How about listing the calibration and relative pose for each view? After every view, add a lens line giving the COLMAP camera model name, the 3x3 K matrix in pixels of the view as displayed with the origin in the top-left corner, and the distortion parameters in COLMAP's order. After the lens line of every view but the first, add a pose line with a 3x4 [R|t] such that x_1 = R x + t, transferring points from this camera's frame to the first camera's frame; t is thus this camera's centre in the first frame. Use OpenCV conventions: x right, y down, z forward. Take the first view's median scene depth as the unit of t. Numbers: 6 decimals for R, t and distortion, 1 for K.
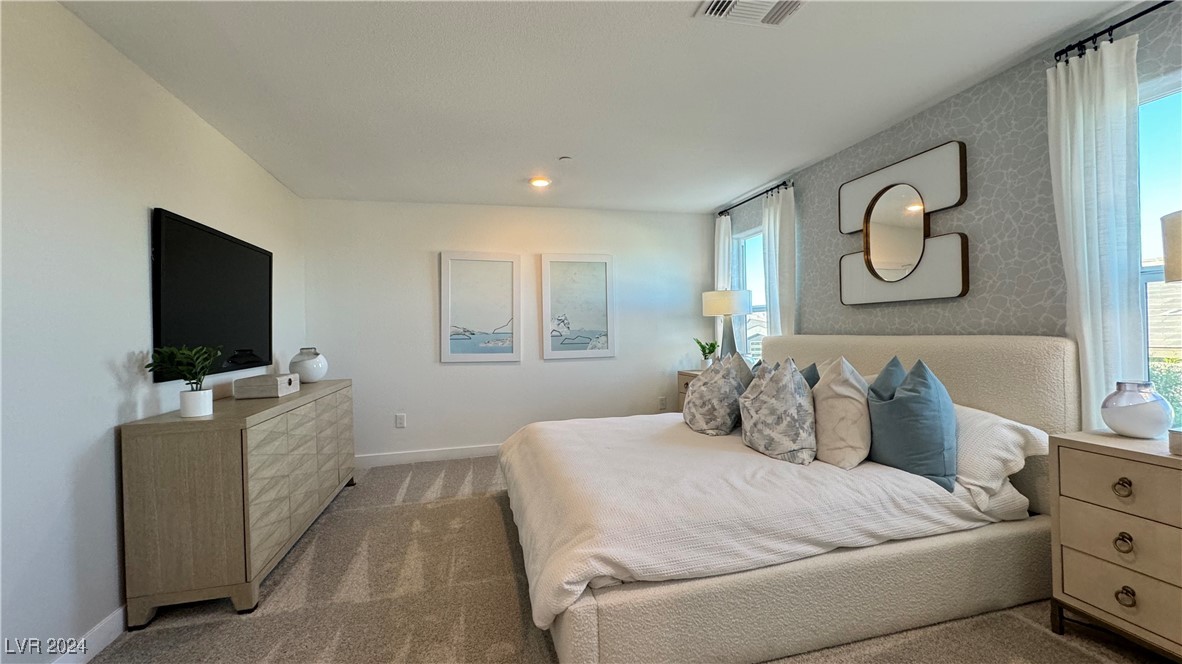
lens RADIAL K [[472.7, 0, 592.2], [0, 472.7, 327.2], [0, 0, 1]] dist [-0.003892, 0.000993]
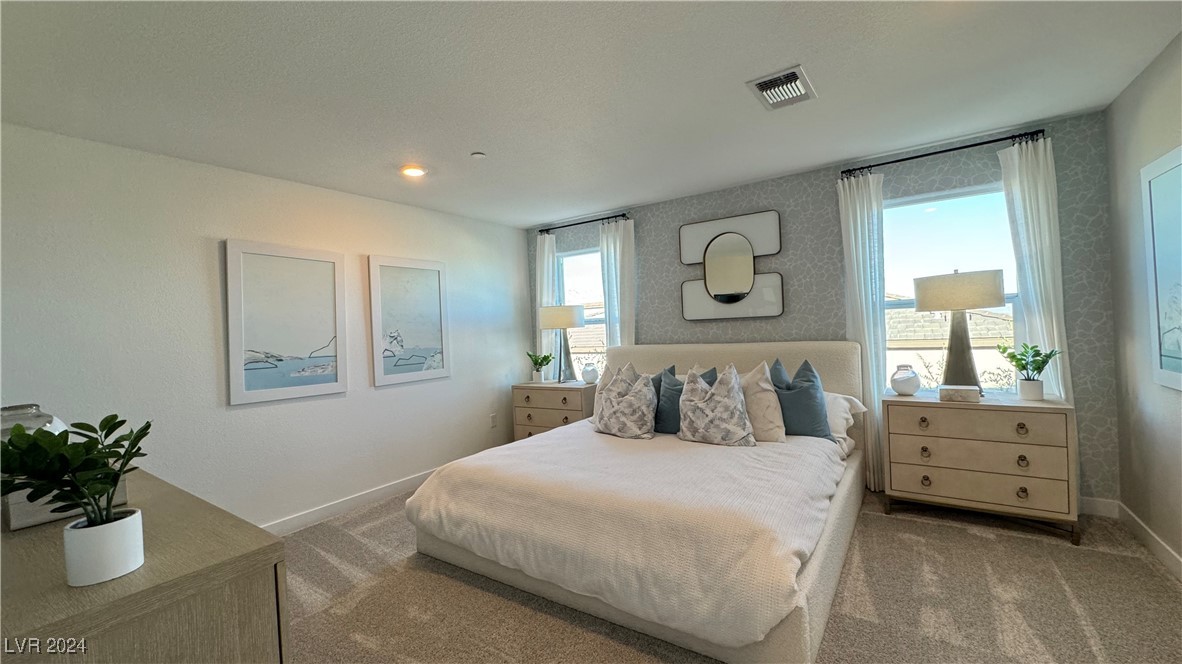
lens RADIAL K [[472.7, 0, 591.0], [0, 472.7, 325.8], [0, 0, 1]] dist [-0.003892, 0.000993]
pose [[0.750795, -0.011406, 0.660436, -0.525116], [0.025019, 0.999624, -0.011179, -0.025057], [-0.660061, 0.024917, 0.750799, 0.224812]]
